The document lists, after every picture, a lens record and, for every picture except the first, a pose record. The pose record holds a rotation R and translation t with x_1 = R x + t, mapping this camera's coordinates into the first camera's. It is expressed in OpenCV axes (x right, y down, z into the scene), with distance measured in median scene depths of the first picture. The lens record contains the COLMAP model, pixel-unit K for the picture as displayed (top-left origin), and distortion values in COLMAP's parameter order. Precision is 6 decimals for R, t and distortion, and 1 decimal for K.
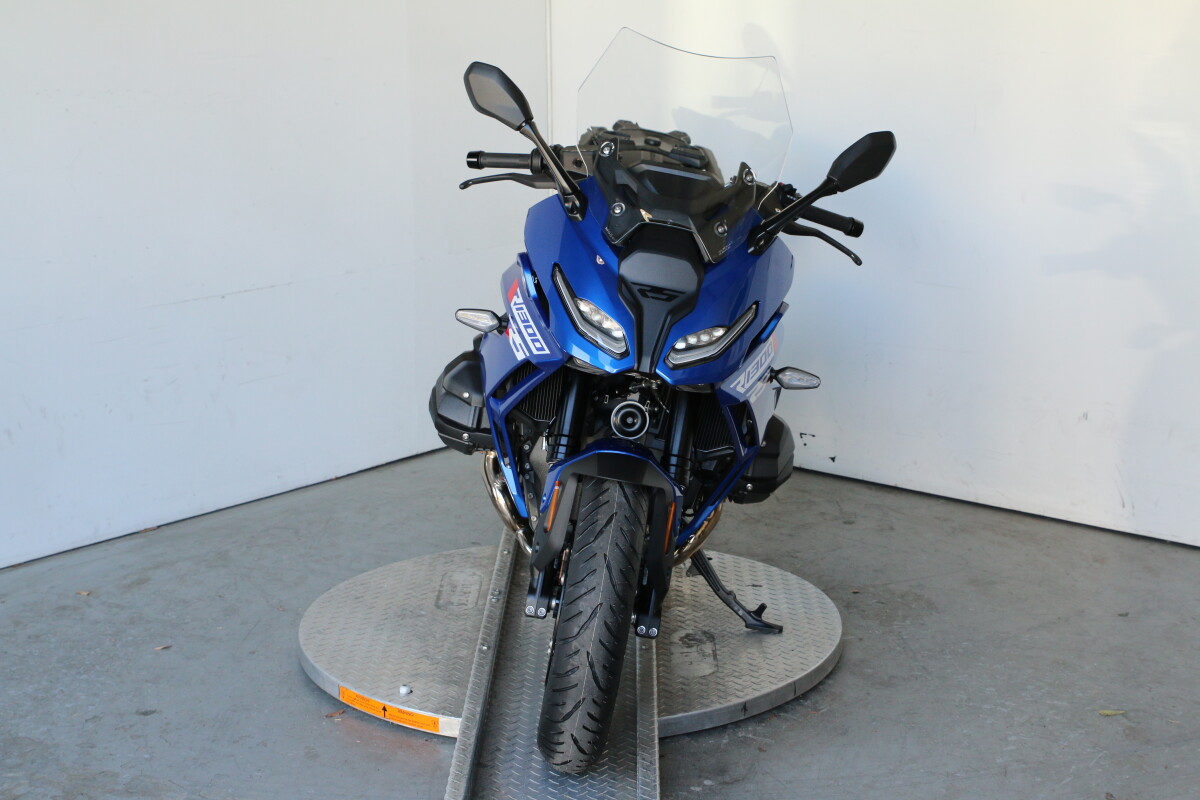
lens RADIAL K [[1954.2, 0, 600.0], [0, 1954.2, 400.0], [0, 0, 1]] dist [-0.014555, 0.039915]
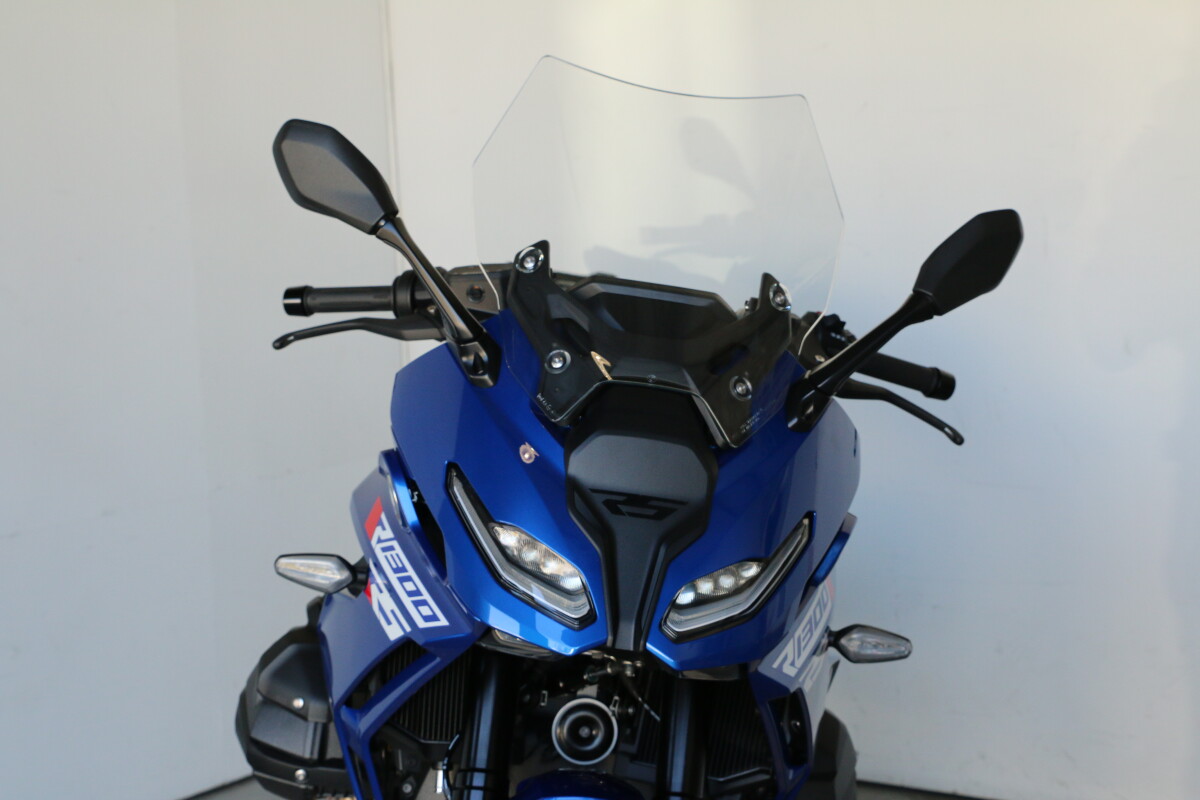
lens RADIAL K [[2314.1, 0, 600.0], [0, 2314.1, 400.0], [0, 0, 1]] dist [0.011442, 0.069897]
pose [[0.996422, -0.048659, 0.069107, -0.024381], [0.056171, 0.992200, -0.111287, -0.011318], [-0.063153, 0.114770, 0.991383, 0.327650]]
